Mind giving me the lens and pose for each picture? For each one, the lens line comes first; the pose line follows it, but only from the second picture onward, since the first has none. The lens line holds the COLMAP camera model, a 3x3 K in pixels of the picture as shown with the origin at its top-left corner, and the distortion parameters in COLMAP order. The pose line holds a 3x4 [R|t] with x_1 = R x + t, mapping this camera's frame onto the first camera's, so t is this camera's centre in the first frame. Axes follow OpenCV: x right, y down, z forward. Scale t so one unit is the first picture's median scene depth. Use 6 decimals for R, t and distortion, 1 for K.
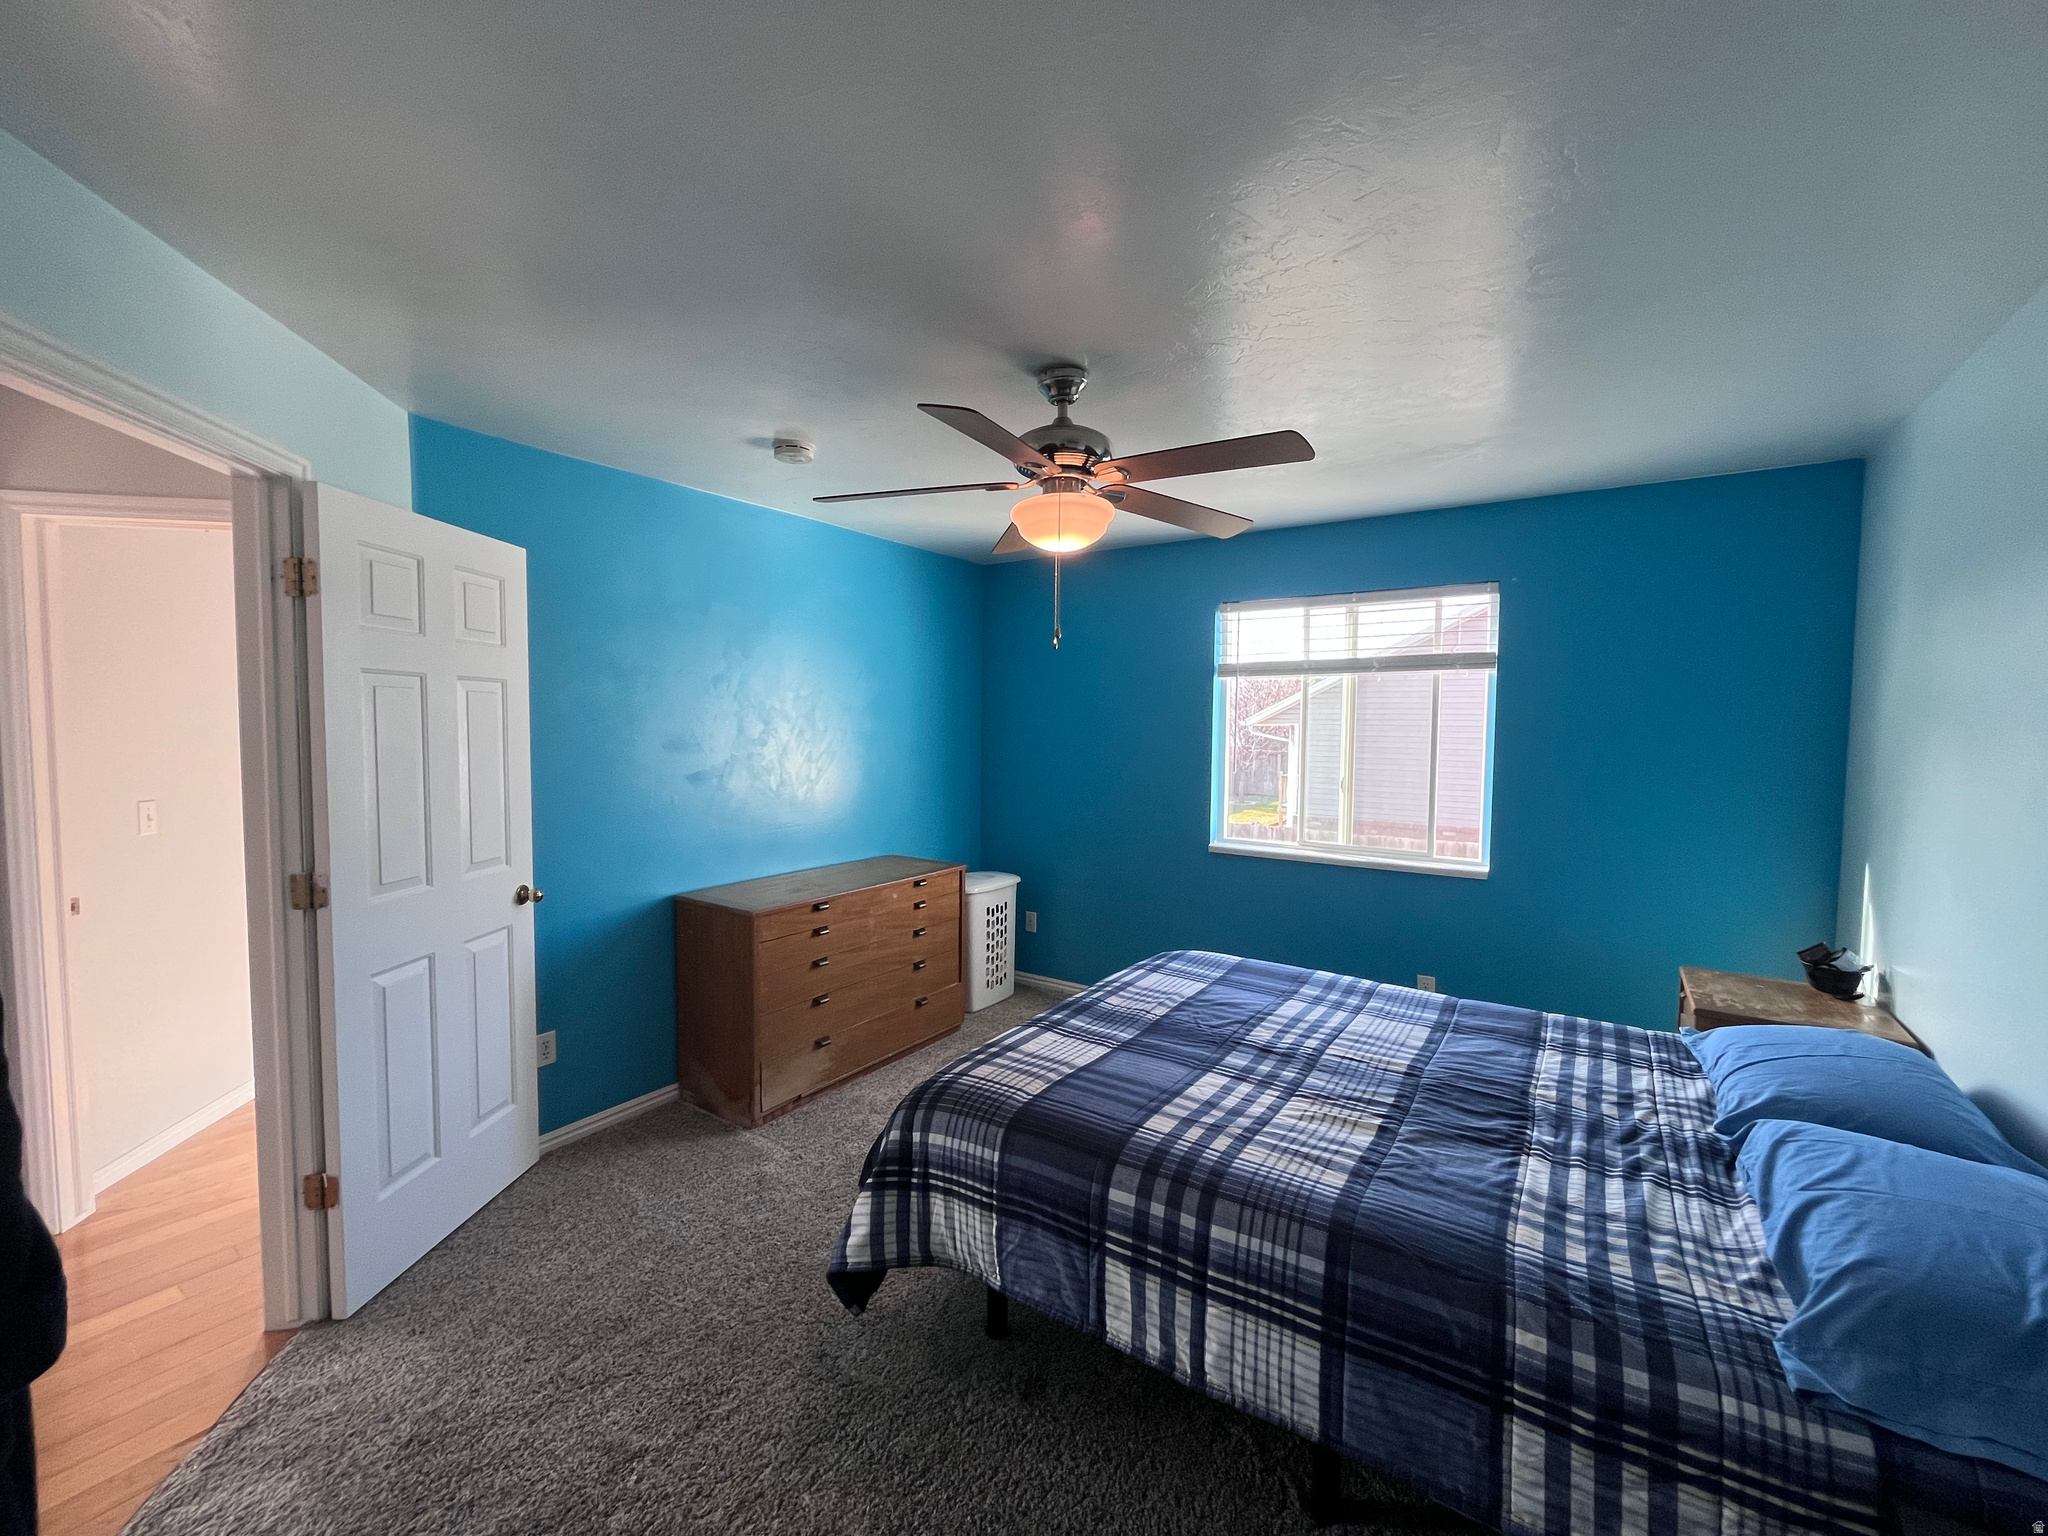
lens RADIAL K [[817.2, 0, 1027.3], [0, 817.2, 768.6], [0, 0, 1]] dist [-0.001216, 0.000047]
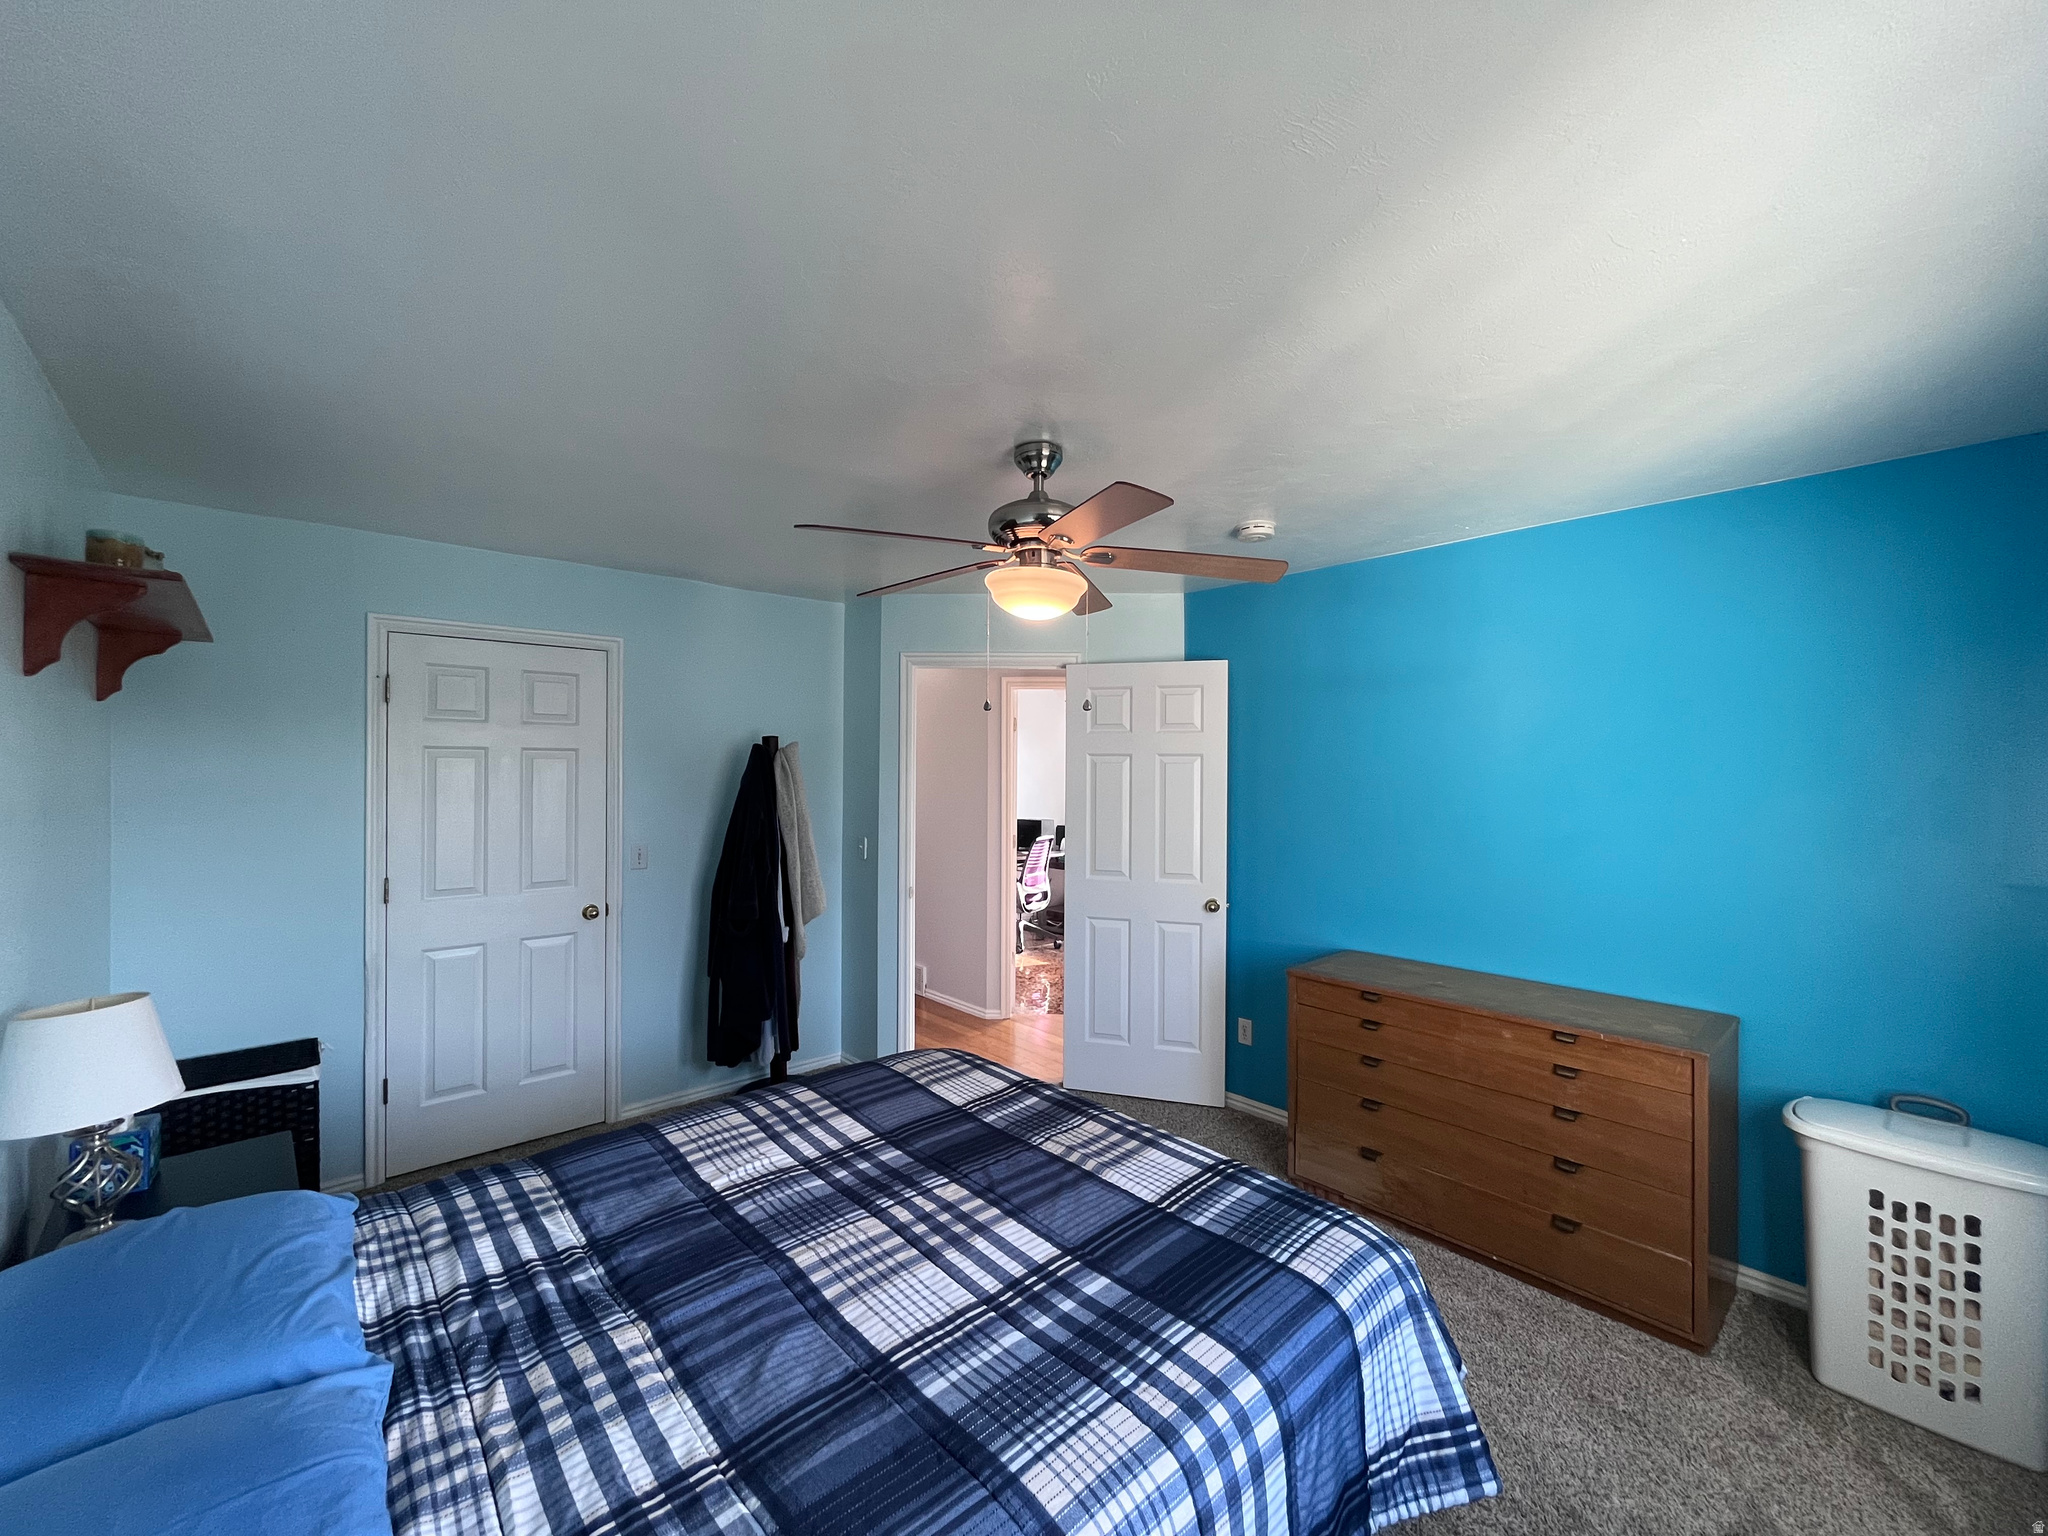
lens RADIAL K [[817.2, 0, 1023.9], [0, 817.2, 763.8], [0, 0, 1]] dist [-0.001216, 0.000047]
pose [[-0.226364, -0.014951, -0.973928, 1.303459], [-0.062720, 0.998031, -0.000744, -0.110748], [0.972021, 0.060916, -0.226856, 1.530021]]
